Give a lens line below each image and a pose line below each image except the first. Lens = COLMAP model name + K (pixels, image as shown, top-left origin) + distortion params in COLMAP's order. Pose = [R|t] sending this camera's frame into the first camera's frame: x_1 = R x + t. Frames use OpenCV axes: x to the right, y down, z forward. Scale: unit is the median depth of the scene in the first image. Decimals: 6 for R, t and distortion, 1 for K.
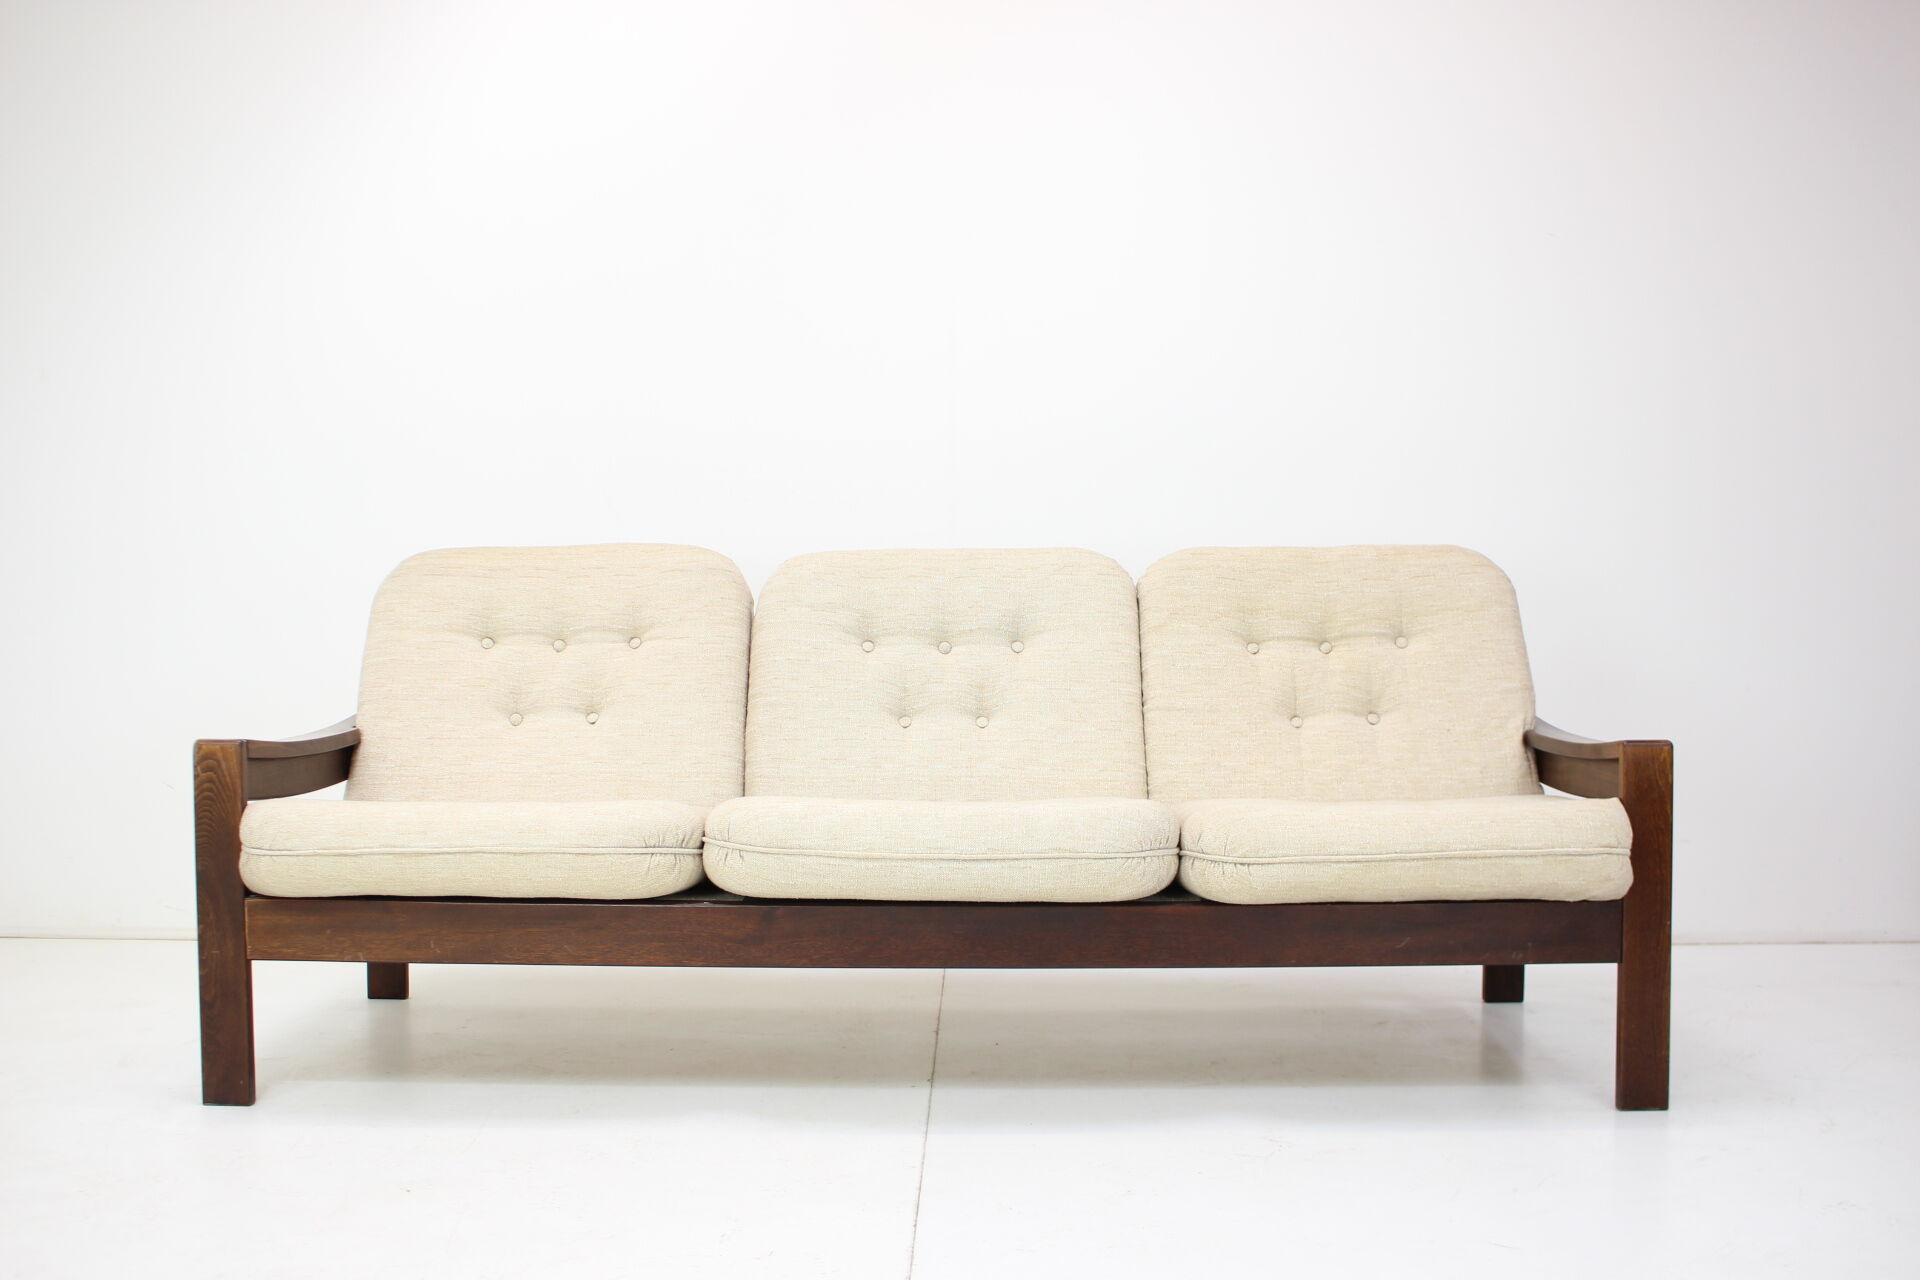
lens RADIAL K [[1811.0, 0, 960.0], [0, 1811.0, 640.0], [0, 0, 1]] dist [-0.100641, 0.008698]
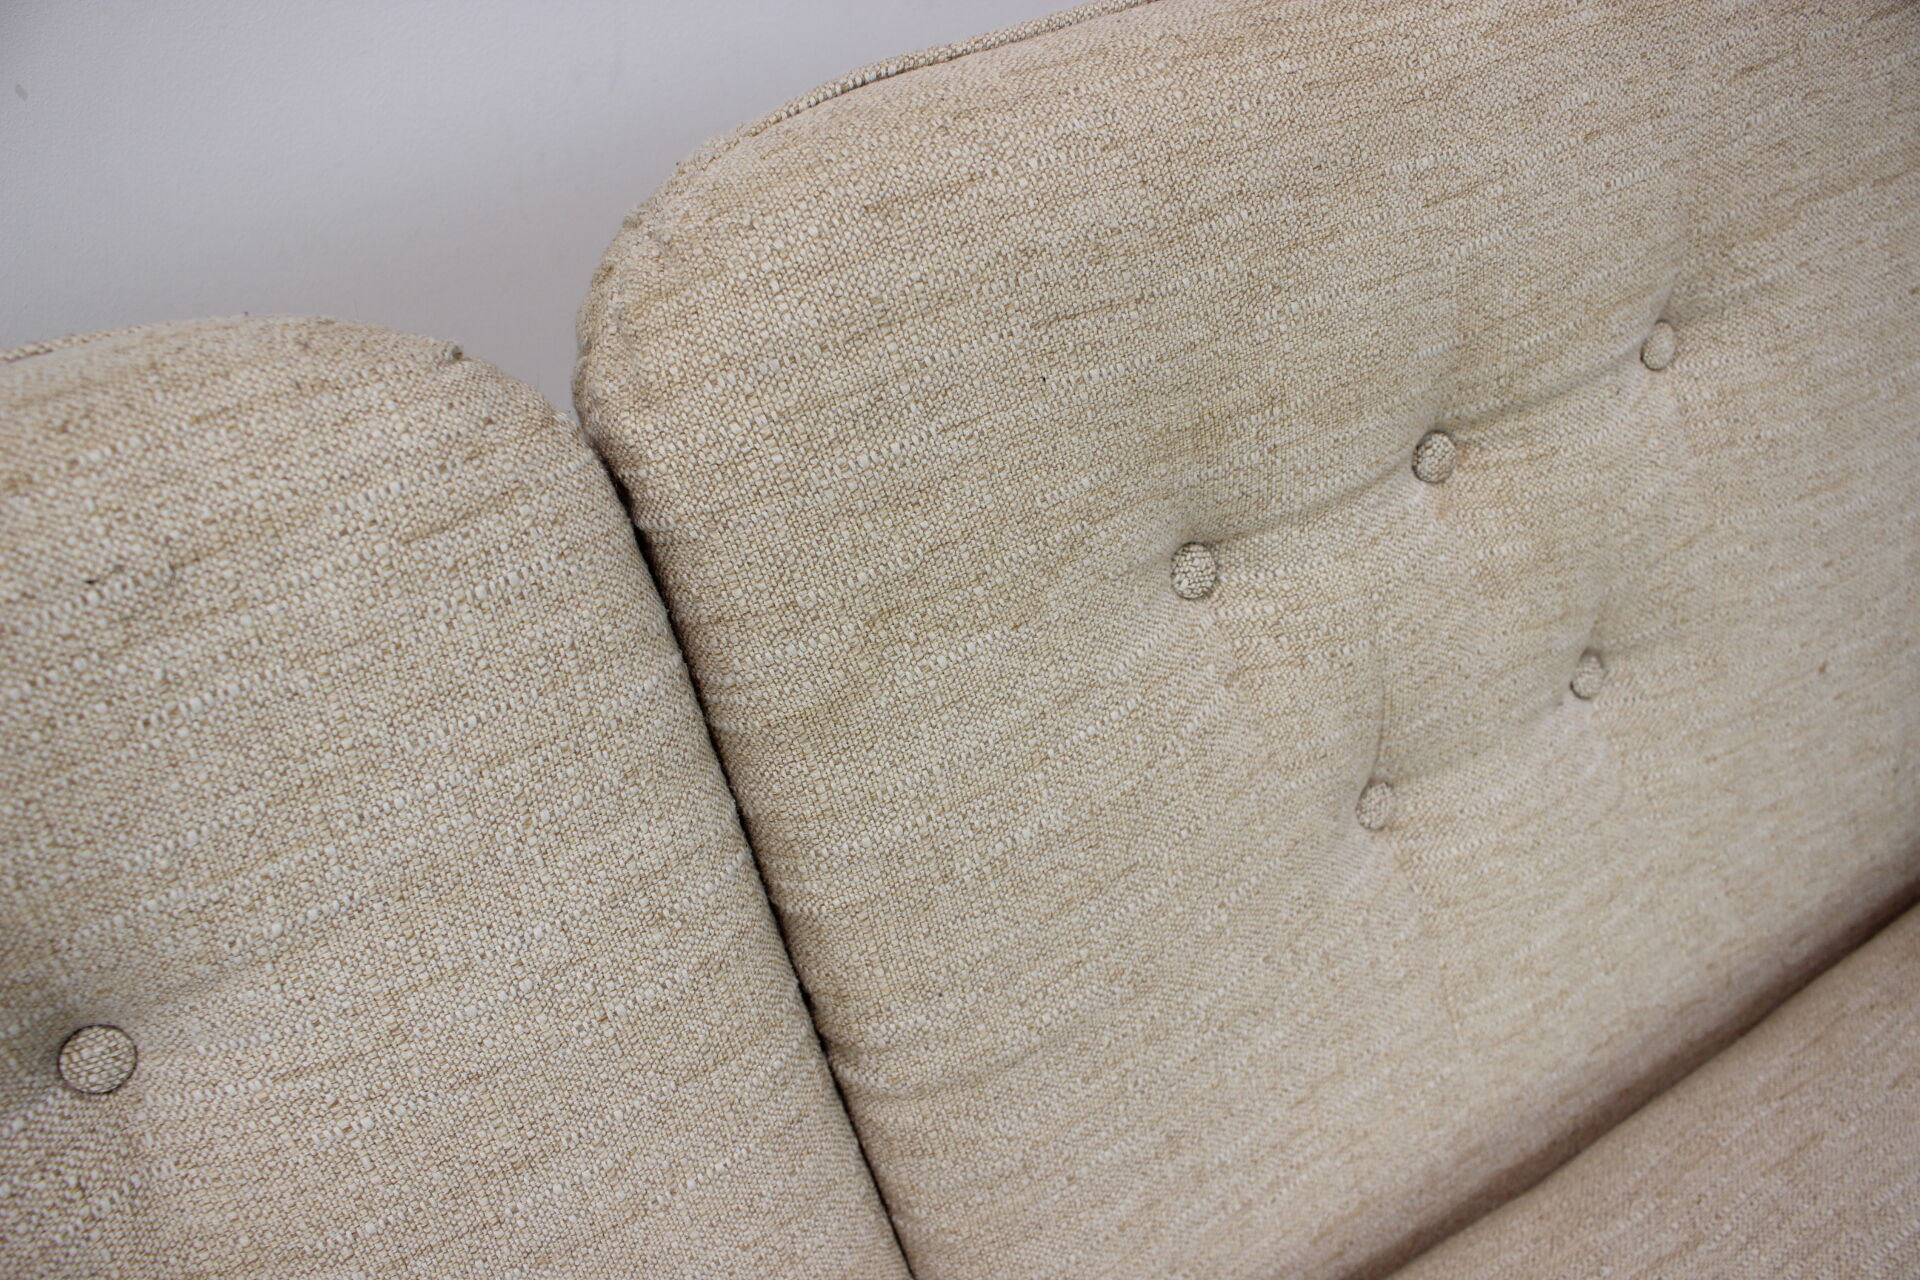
lens RADIAL K [[1595.4, 0, 960.0], [0, 1595.4, 640.0], [0, 0, 1]] dist [-0.129956, 0.076408]
pose [[0.850532, -0.379577, 0.364028, 0.065309], [0.040449, 0.737331, 0.674319, -0.123144], [-0.524366, -0.558805, 0.642477, 0.901192]]
